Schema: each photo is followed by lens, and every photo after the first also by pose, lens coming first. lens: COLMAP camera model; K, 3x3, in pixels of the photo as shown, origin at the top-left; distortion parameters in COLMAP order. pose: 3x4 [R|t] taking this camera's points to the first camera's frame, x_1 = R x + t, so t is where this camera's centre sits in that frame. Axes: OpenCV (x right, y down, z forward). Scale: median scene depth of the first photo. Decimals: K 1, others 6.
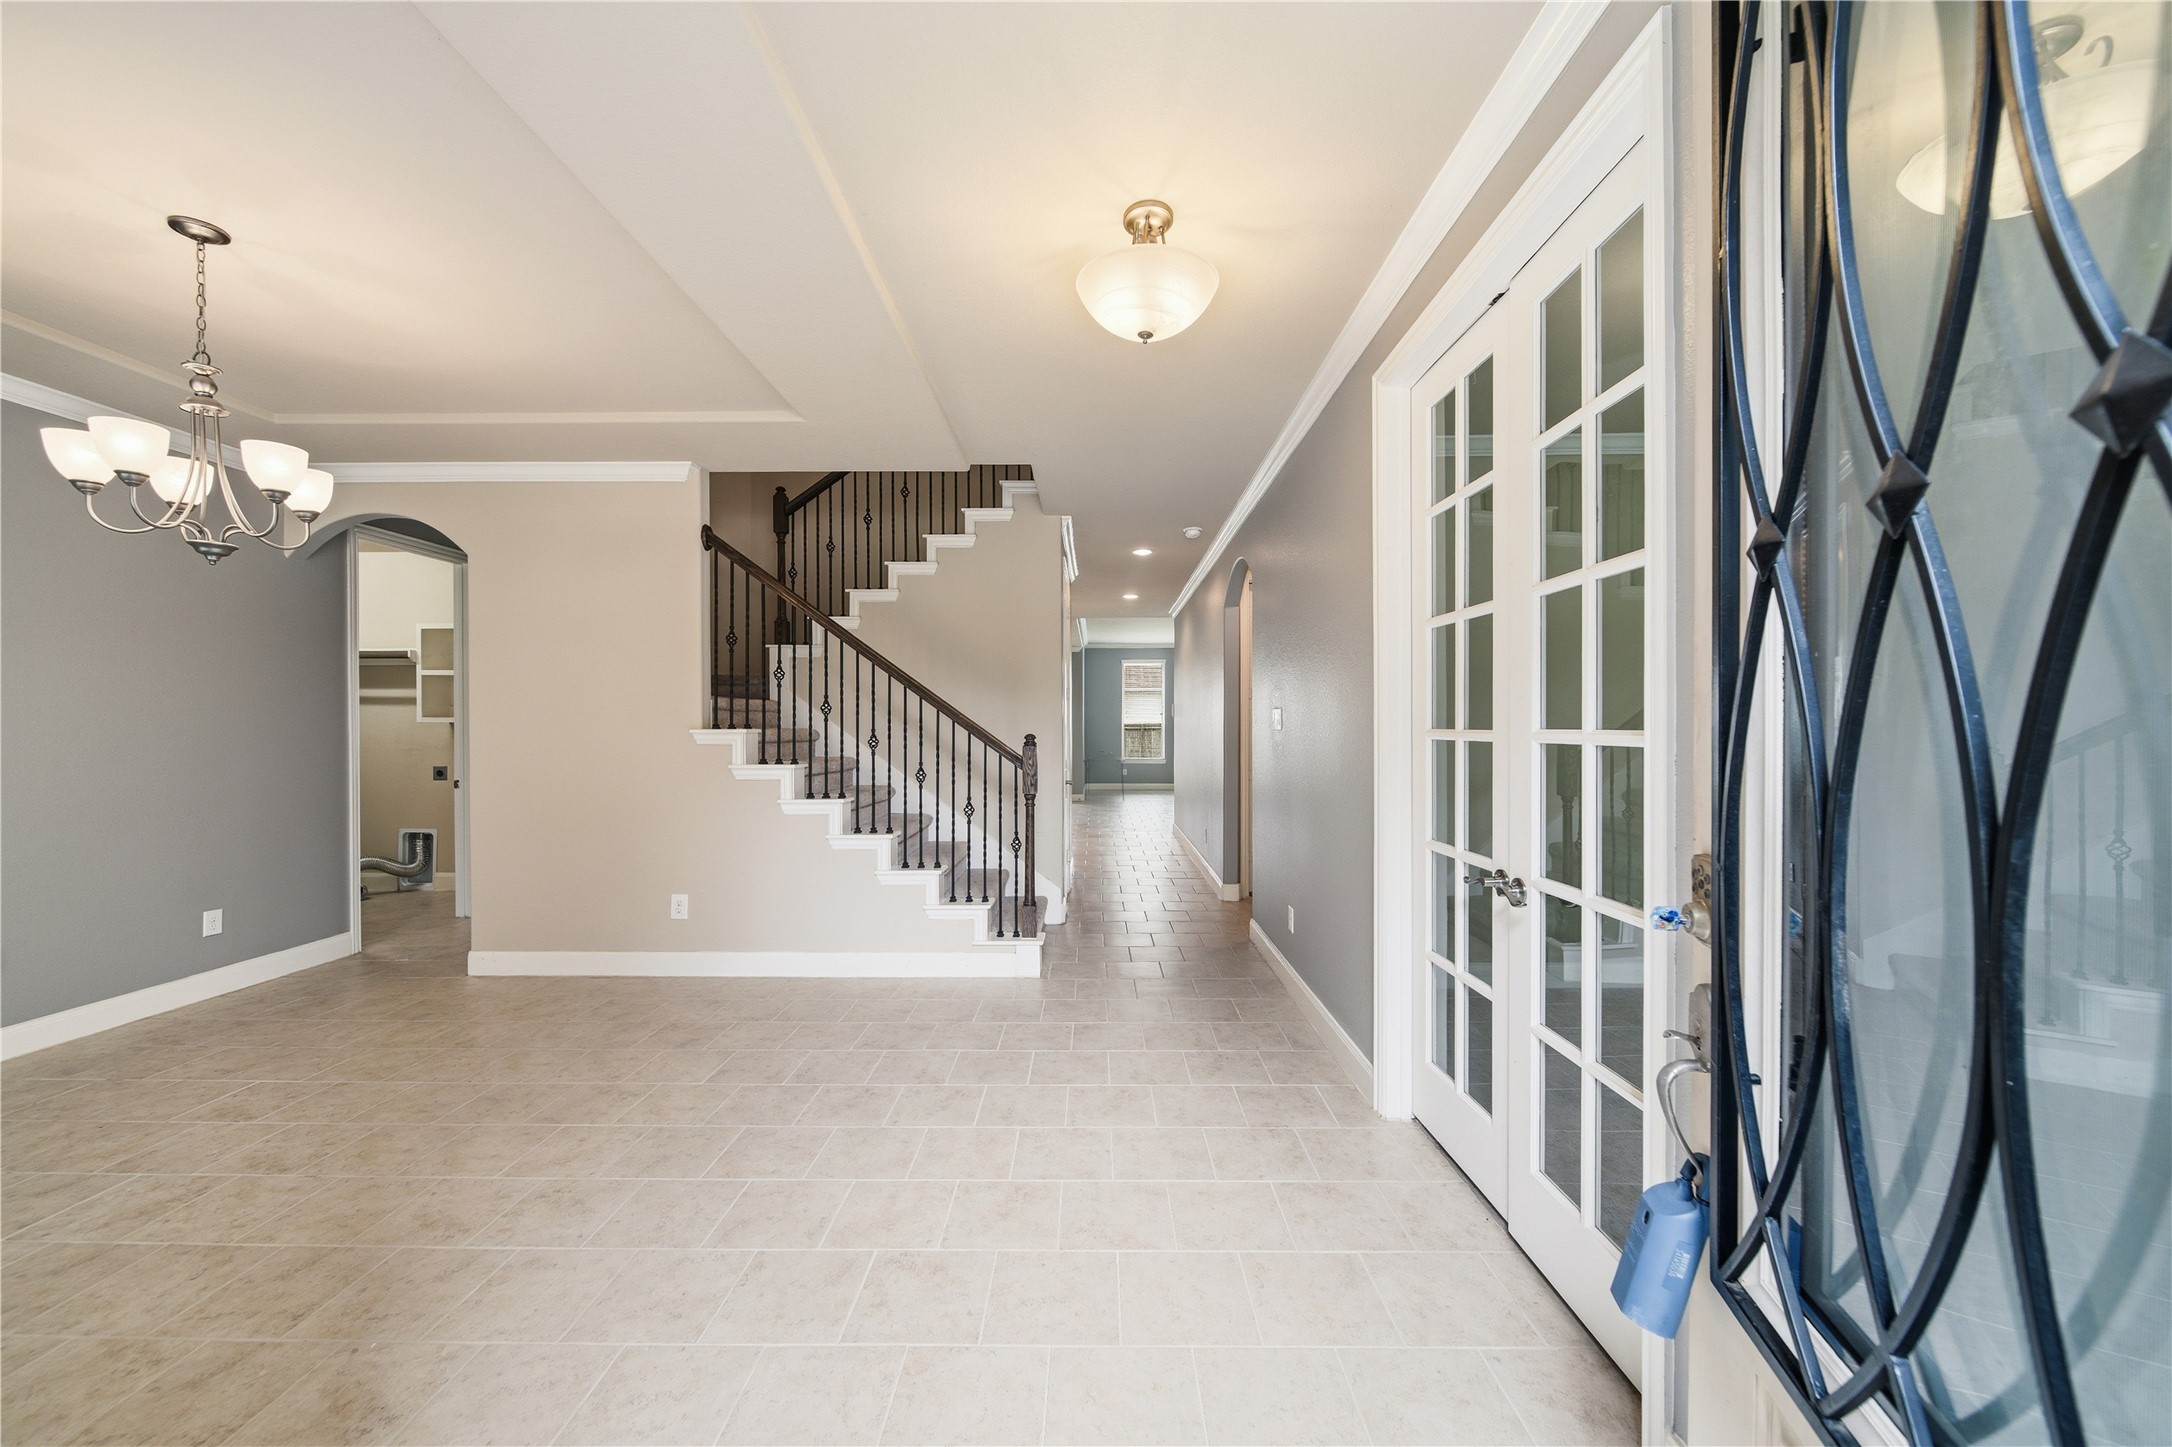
lens RADIAL K [[766.7, 0, 1088.9], [0, 766.7, 726.4], [0, 0, 1]] dist [-0.000961, -0.000853]
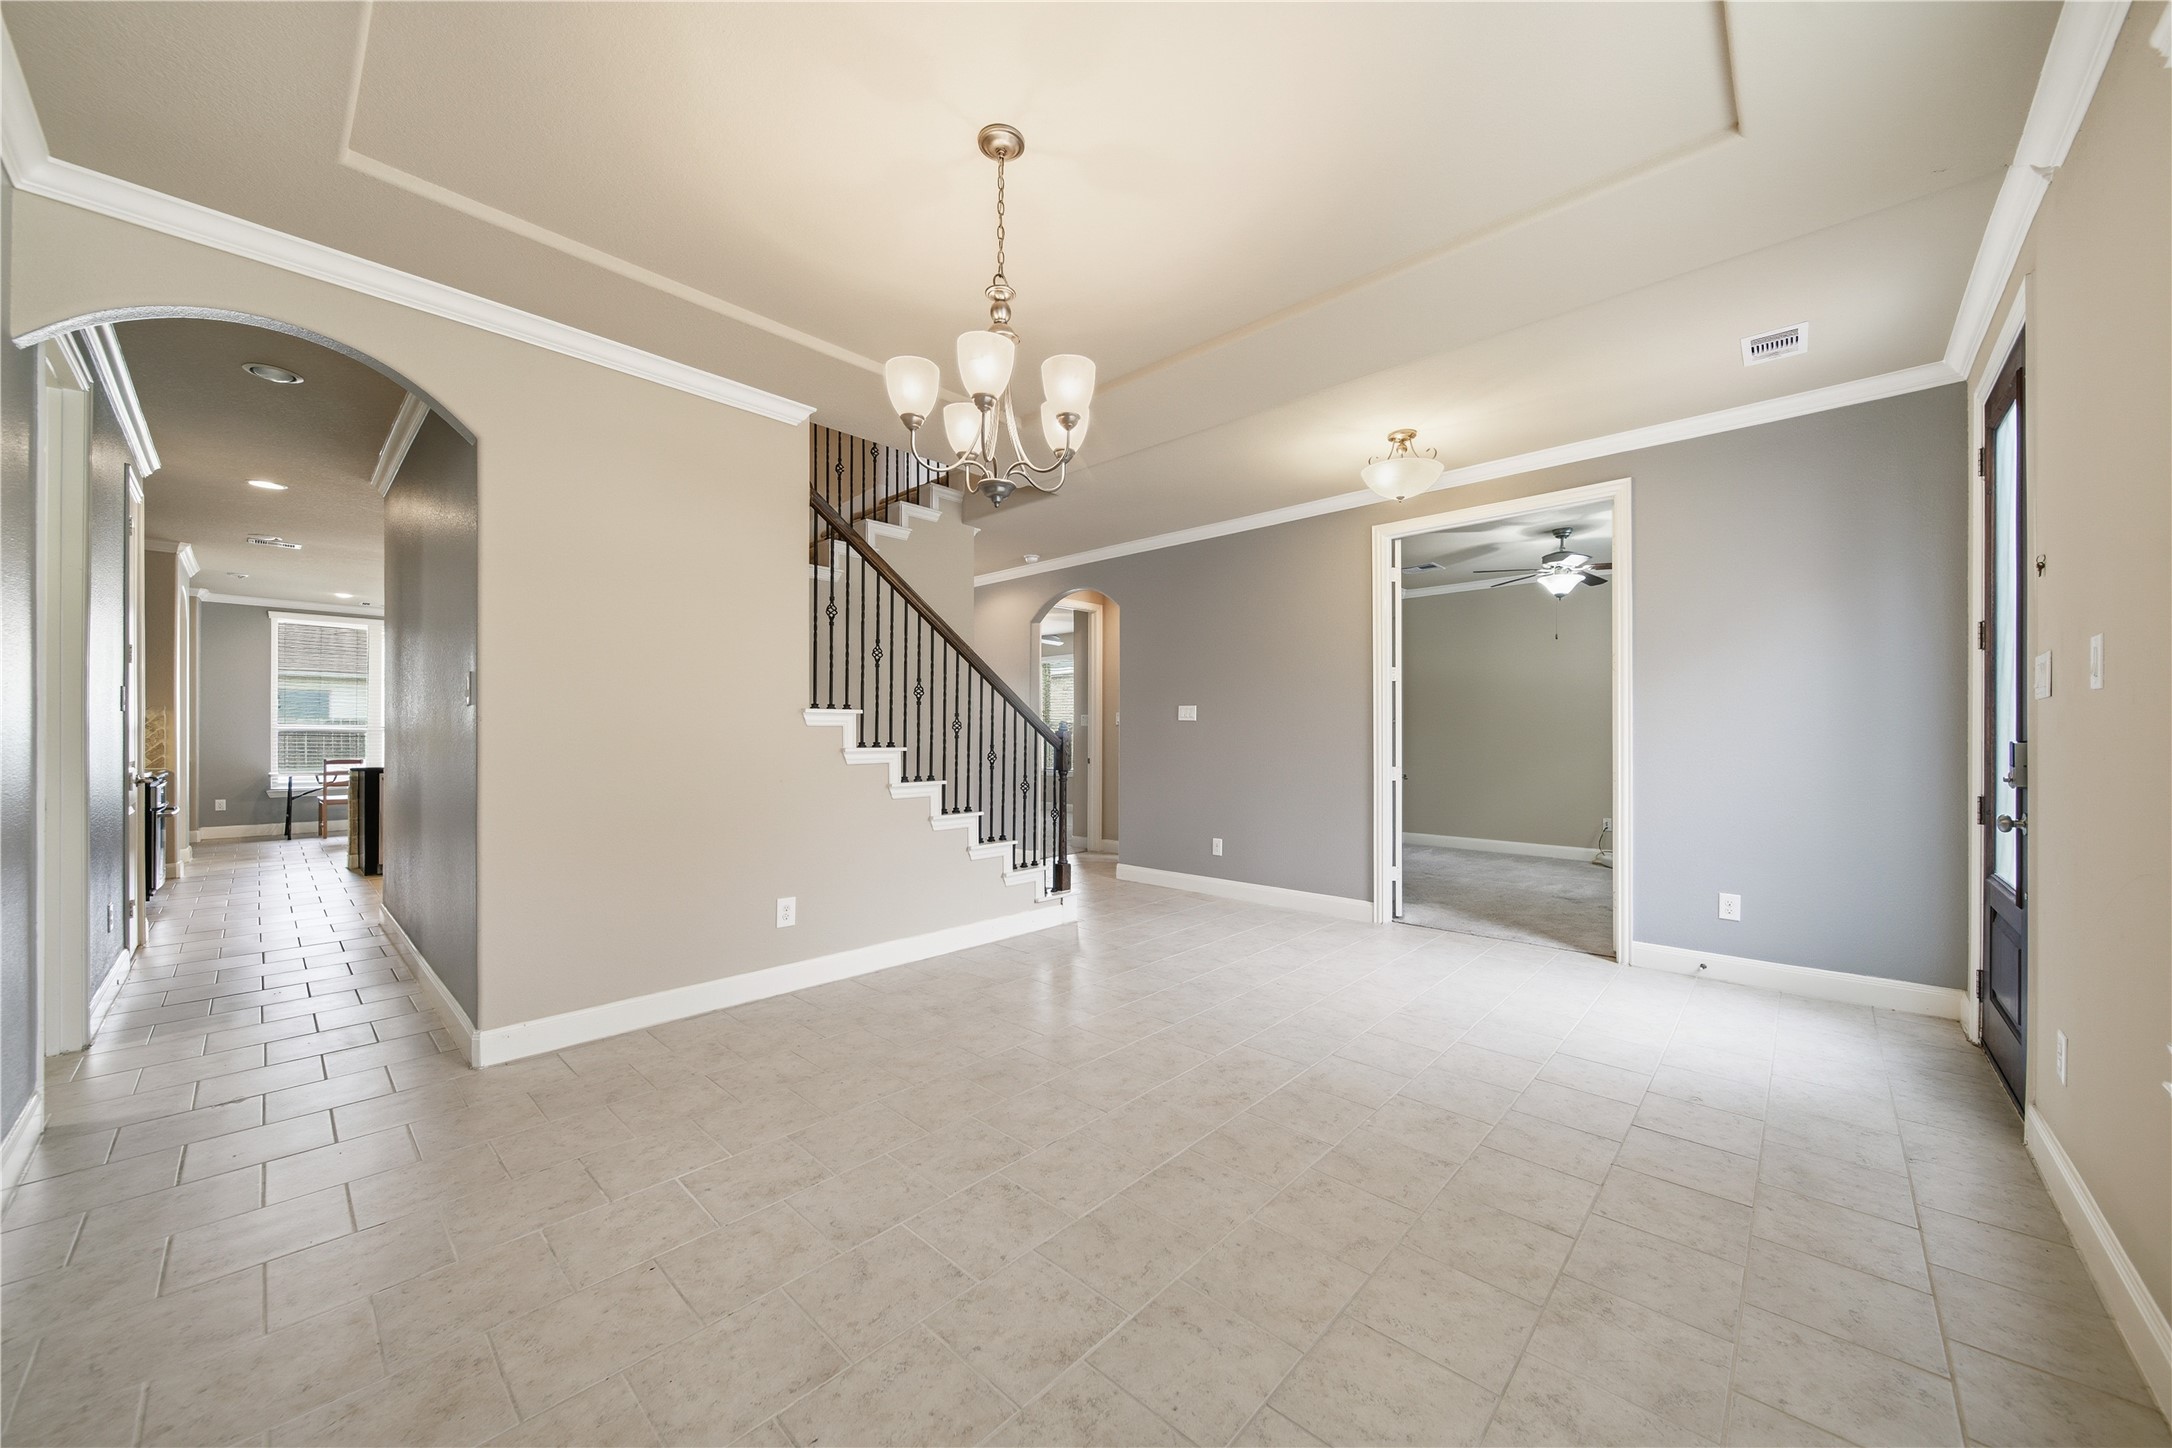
lens RADIAL K [[766.7, 0, 1088.9], [0, 766.7, 726.9], [0, 0, 1]] dist [-0.000961, -0.000853]
pose [[0.680381, 0.010927, 0.732777, -1.103715], [-0.003173, 0.999923, -0.011965, 0.041533], [-0.732851, 0.005816, 0.680364, 0.187698]]
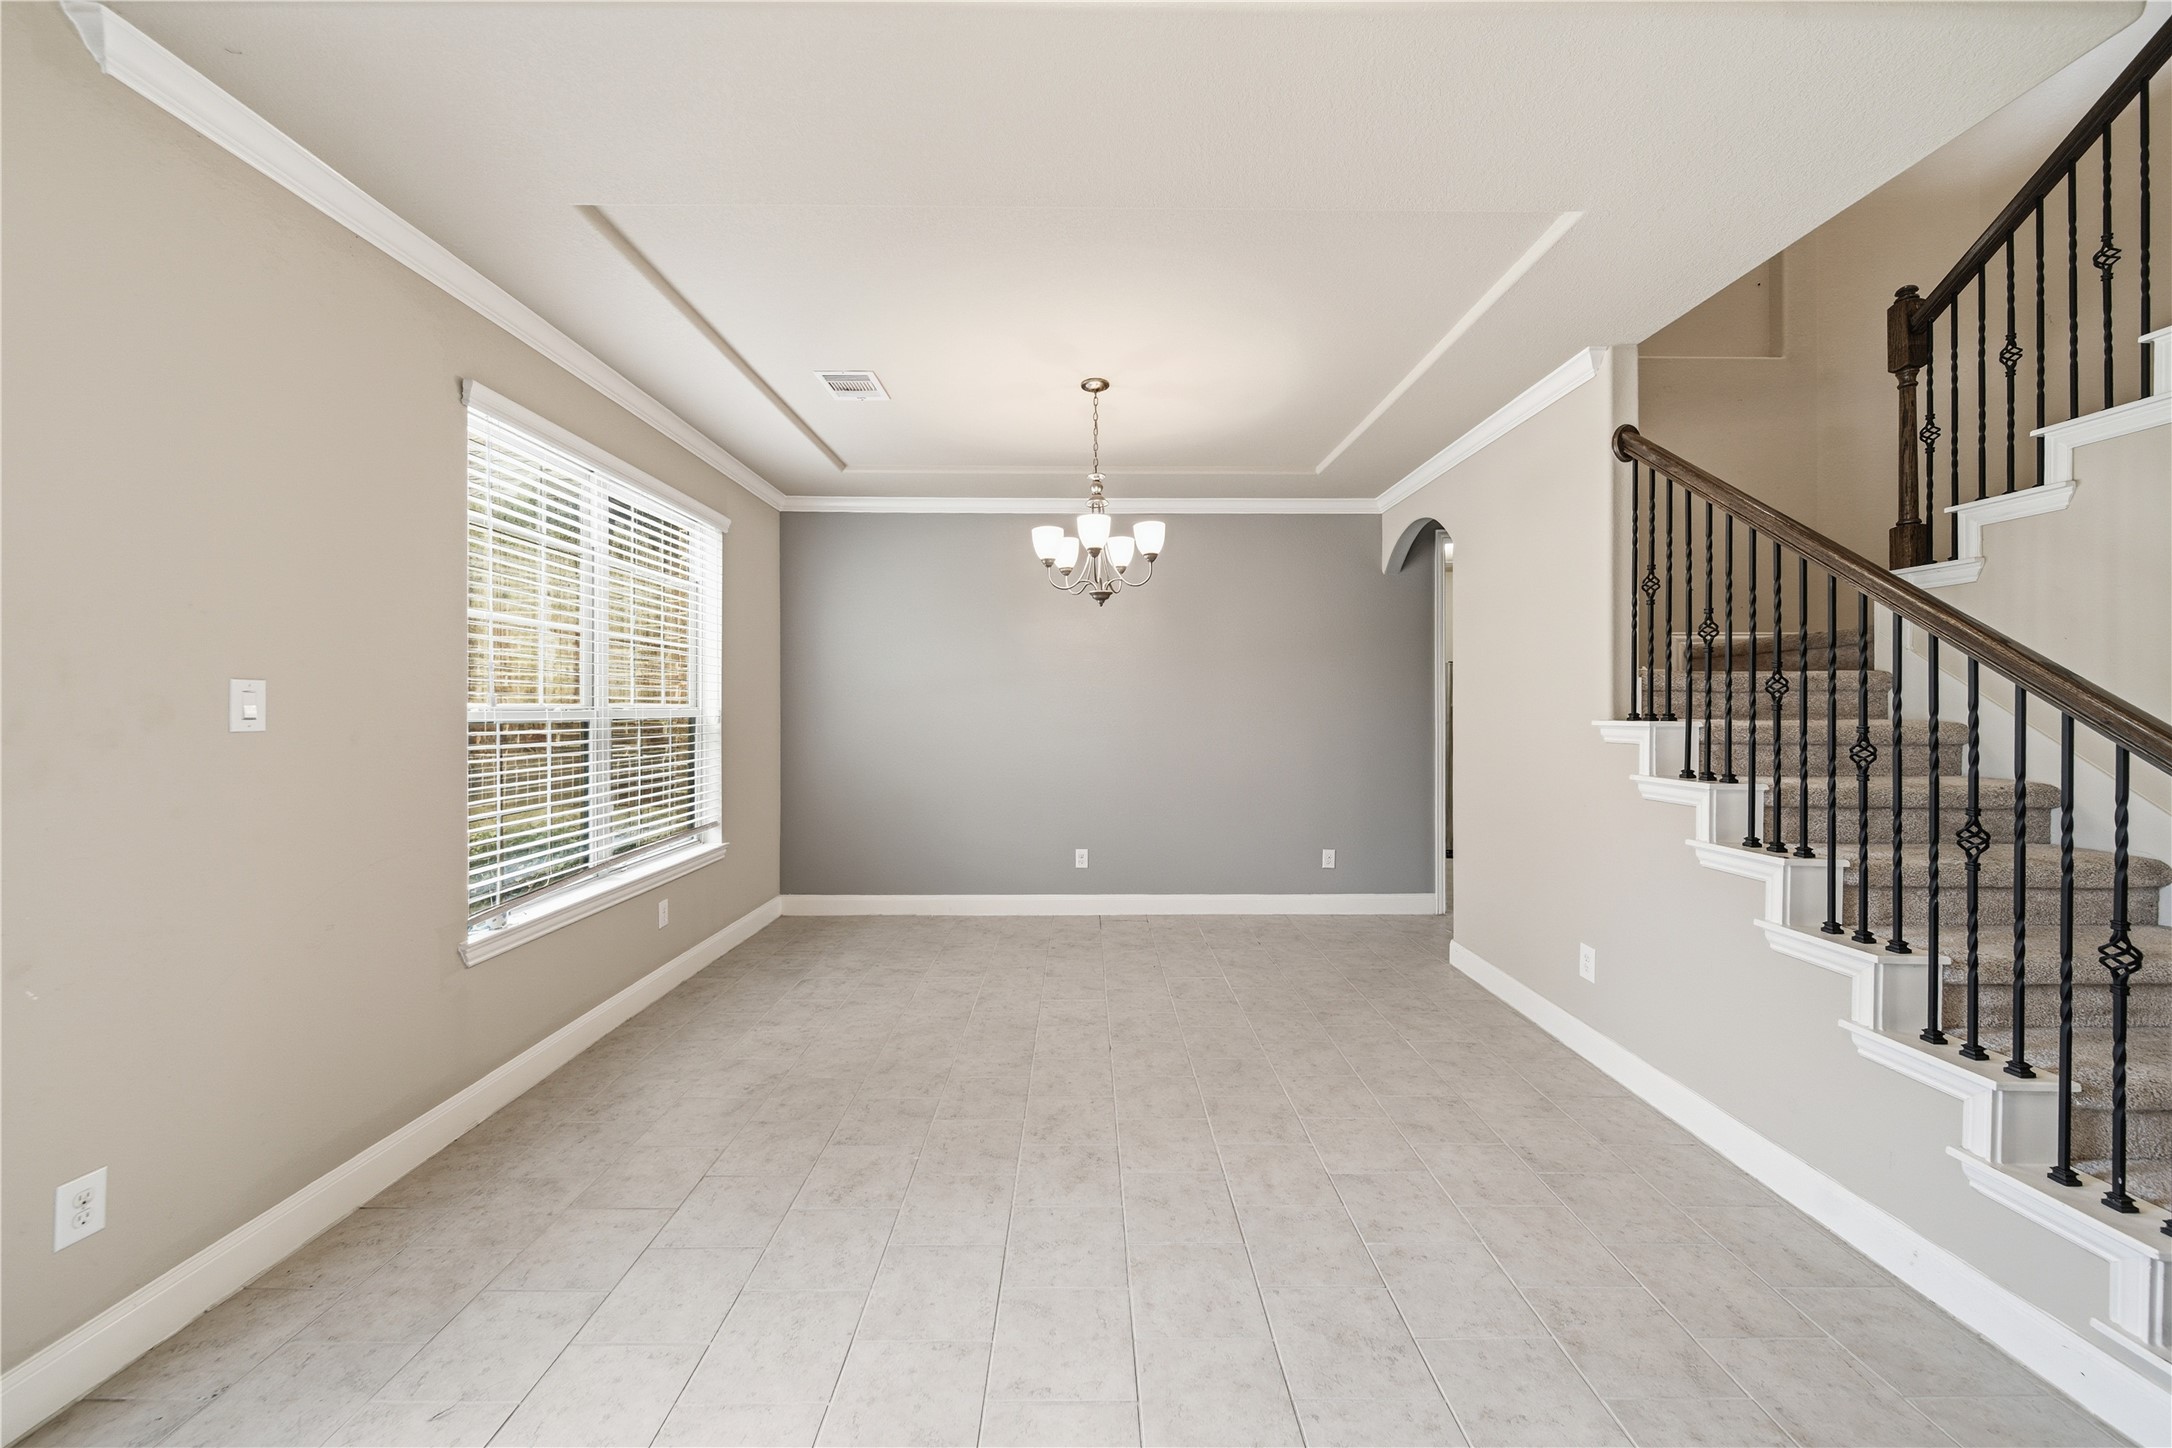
lens RADIAL K [[778.2, 0, 1094.0], [0, 778.2, 713.0], [0, 0, 1]] dist [0.002916, -0.000163]
pose [[0.025343, 0.005368, -0.999664, 0.233149], [-0.000303, 0.999986, 0.005362, -0.008082], [0.999679, 0.000167, 0.025344, 0.603981]]
